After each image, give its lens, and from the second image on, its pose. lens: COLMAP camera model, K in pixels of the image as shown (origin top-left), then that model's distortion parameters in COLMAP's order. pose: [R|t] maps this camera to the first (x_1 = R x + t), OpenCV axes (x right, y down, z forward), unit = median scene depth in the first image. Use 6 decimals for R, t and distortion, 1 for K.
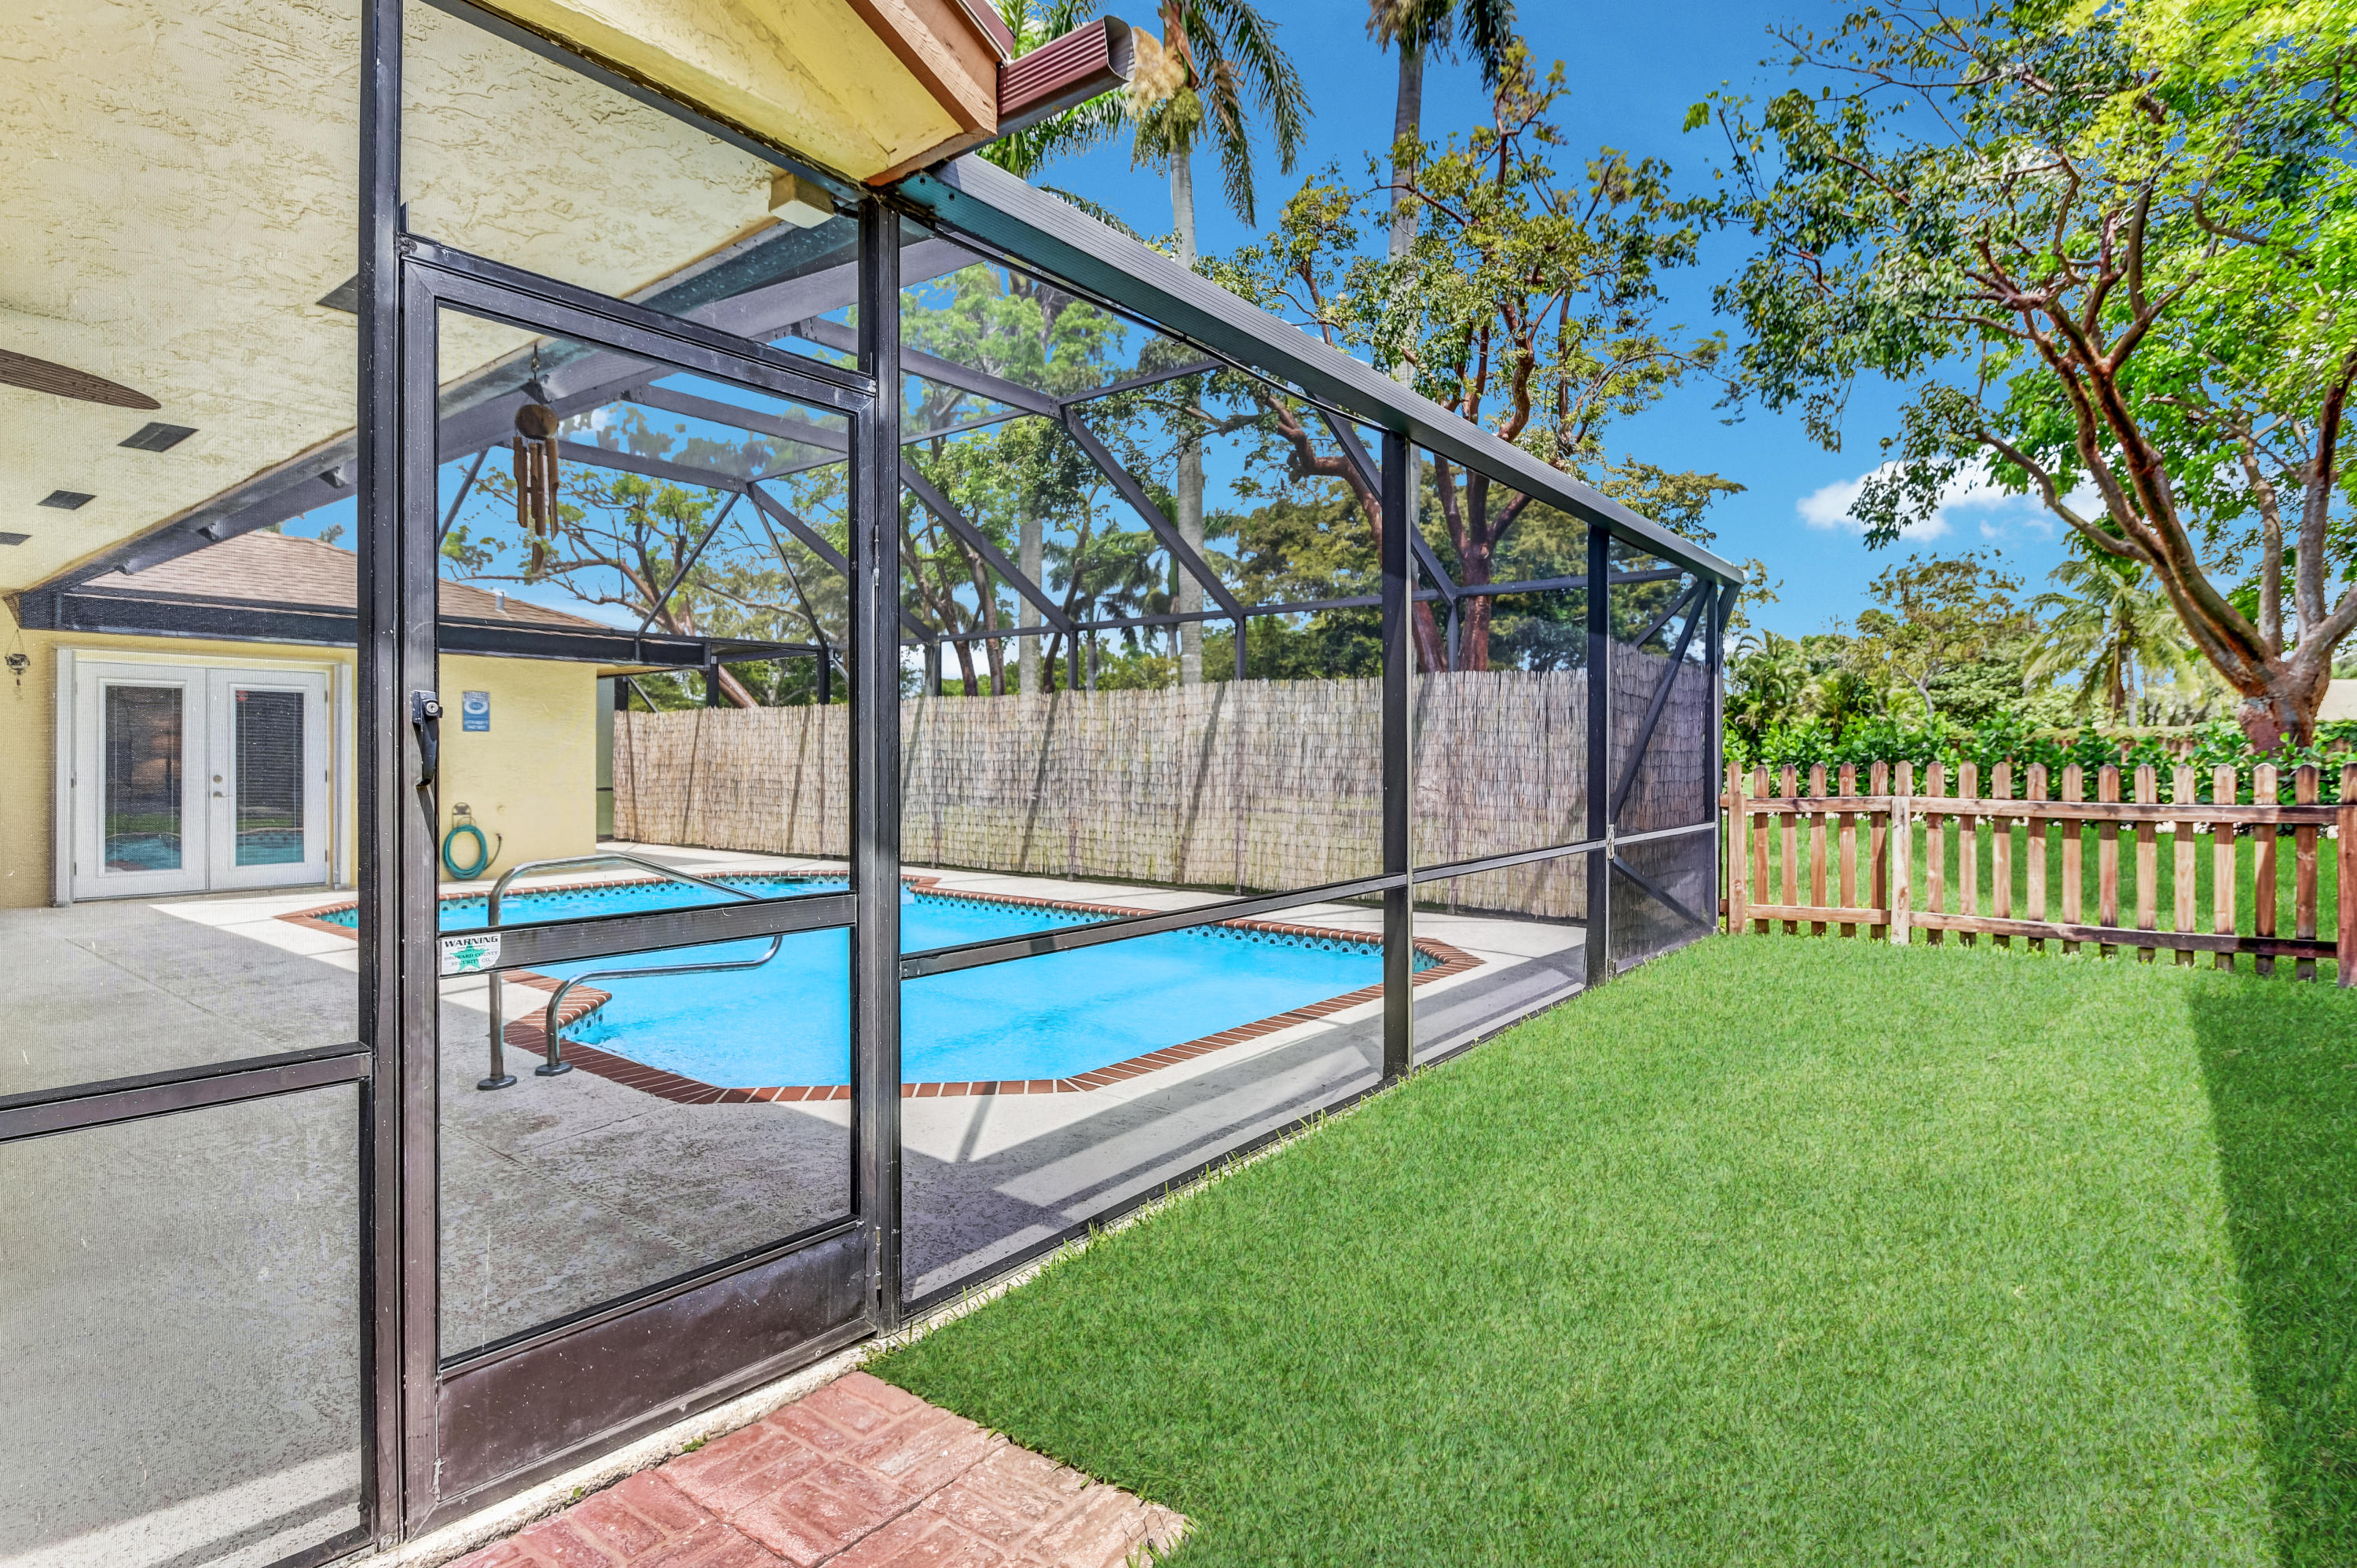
lens RADIAL K [[1215.5, 0, 1172.7], [0, 1215.5, 771.1], [0, 0, 1]] dist [-0.004548, -0.001515]
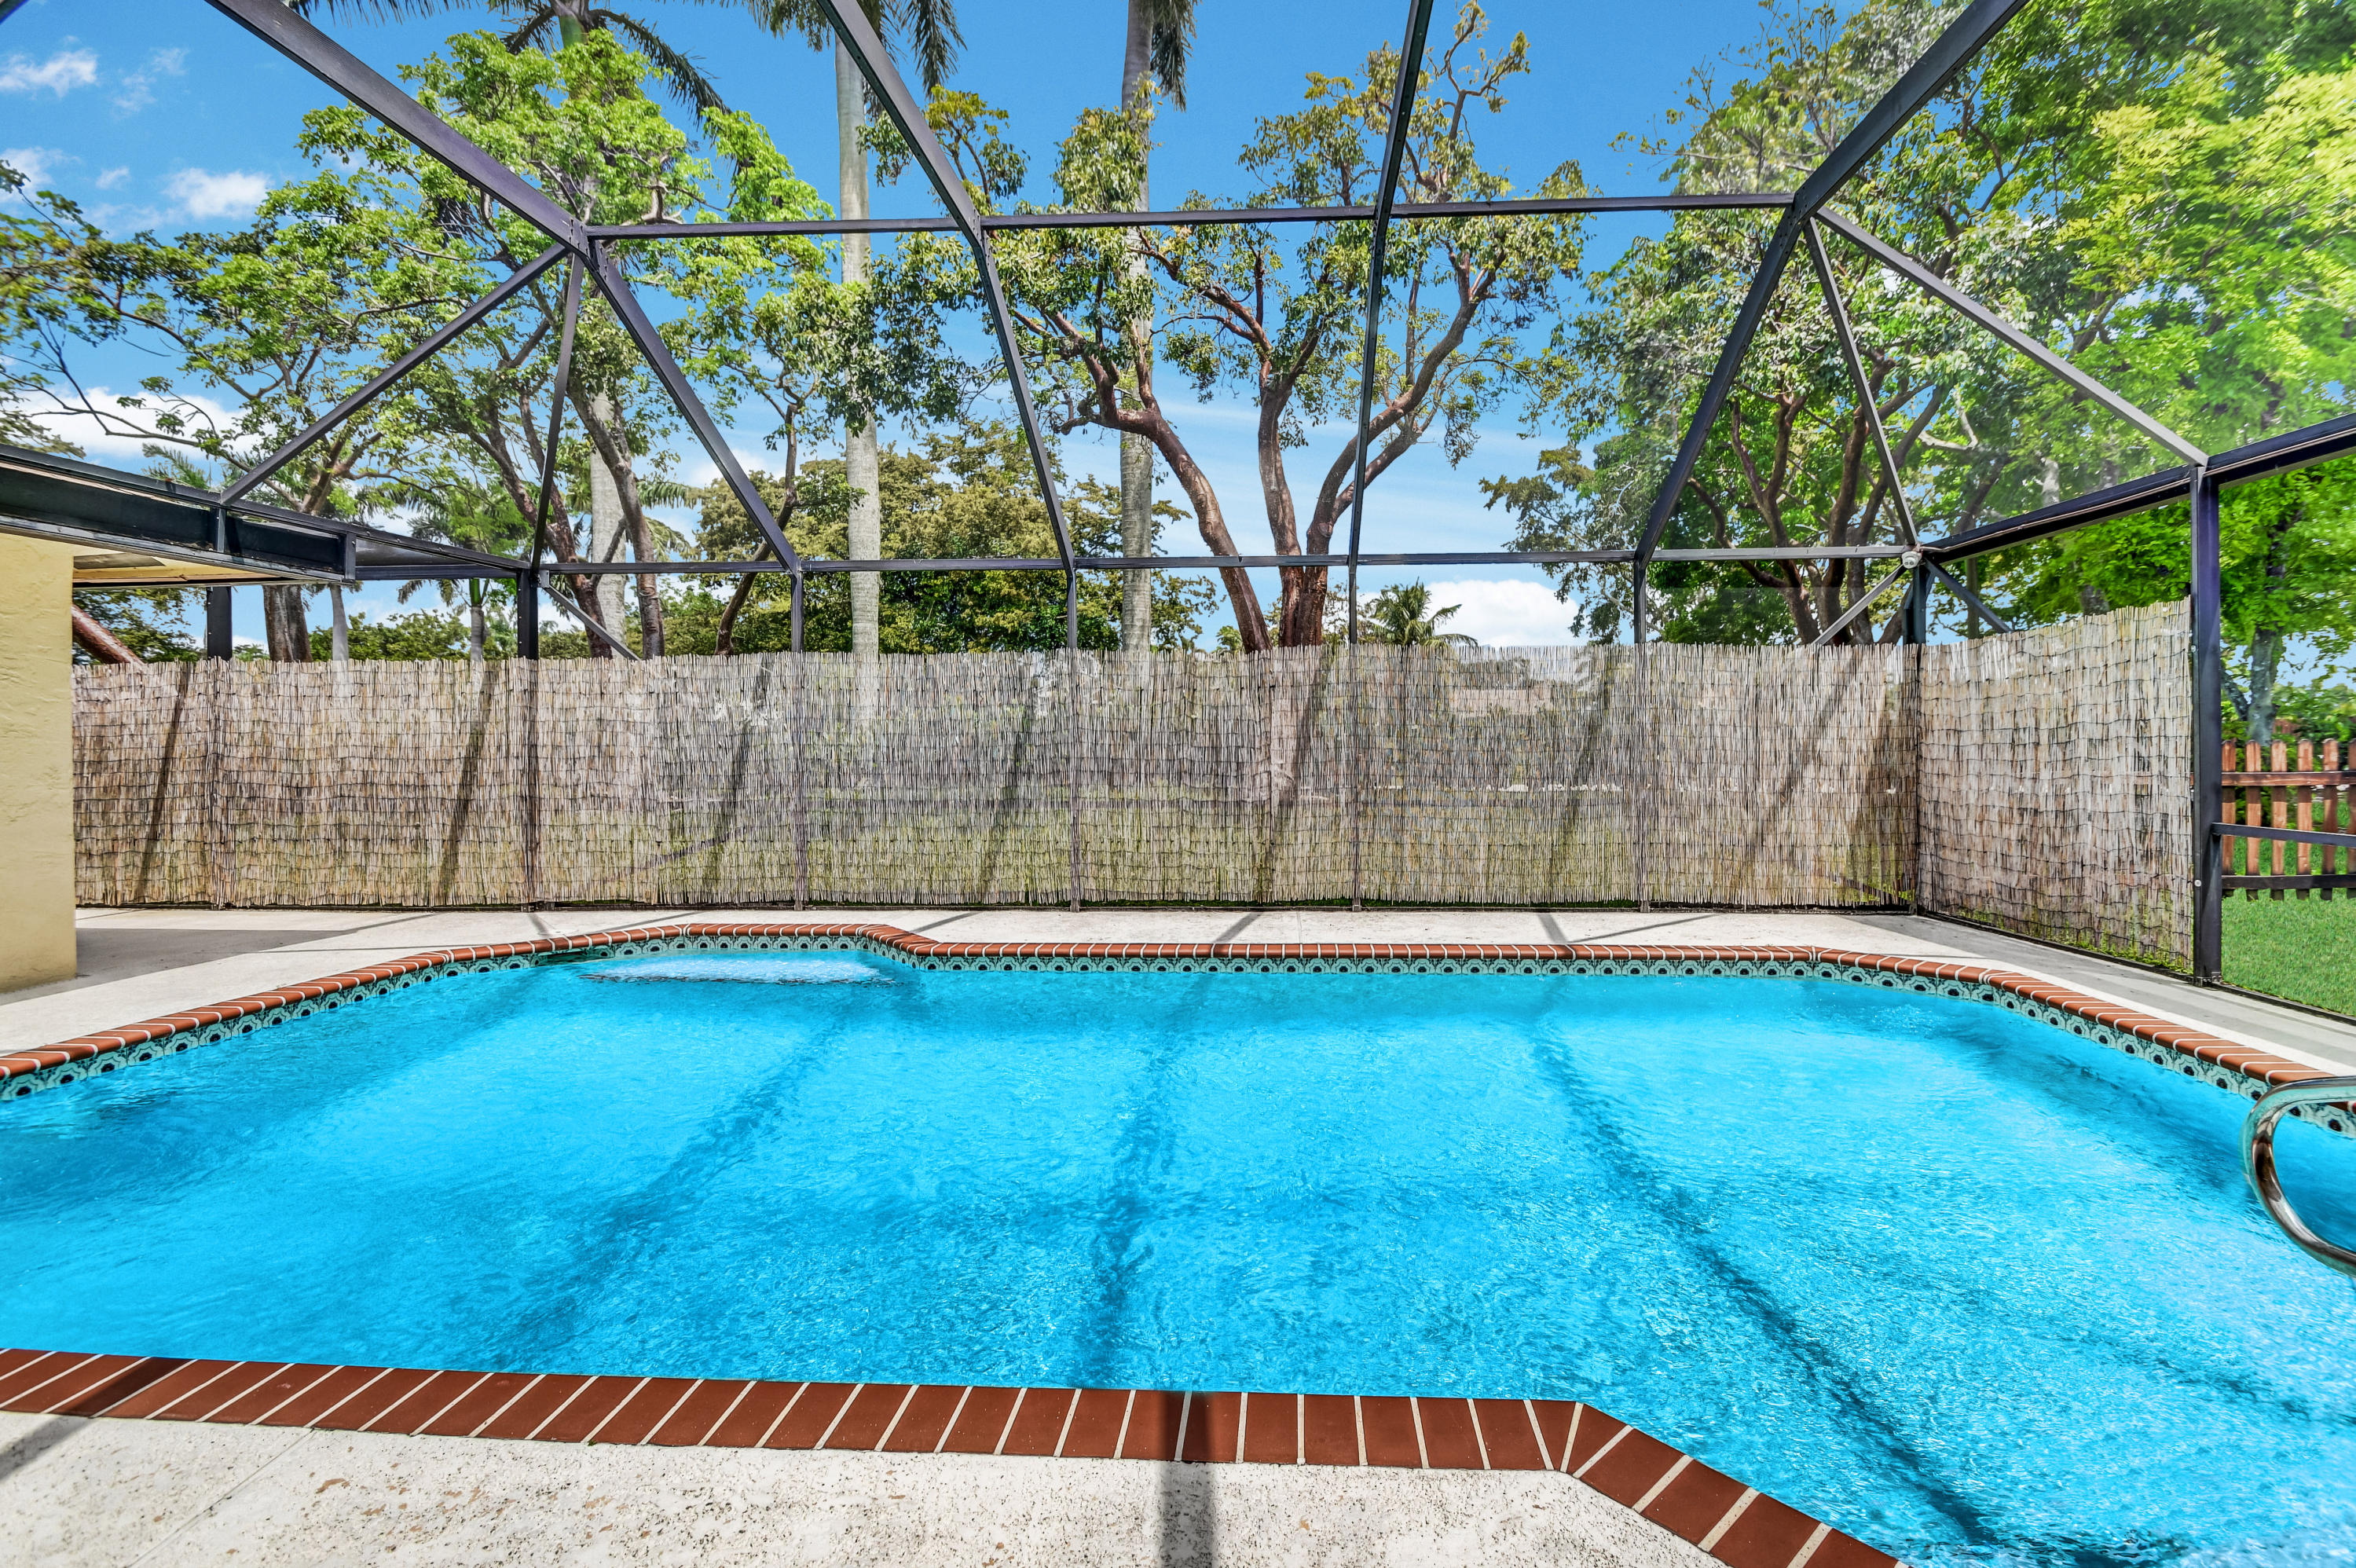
lens RADIAL K [[1062.7, 0, 1199.4], [0, 1062.7, 765.6], [0, 0, 1]] dist [-0.001666, -0.000426]
pose [[0.810521, -0.019982, 0.585369, -0.413503], [0.012896, 0.999784, 0.016272, -0.006512], [-0.585568, -0.005640, 0.810604, 0.456776]]
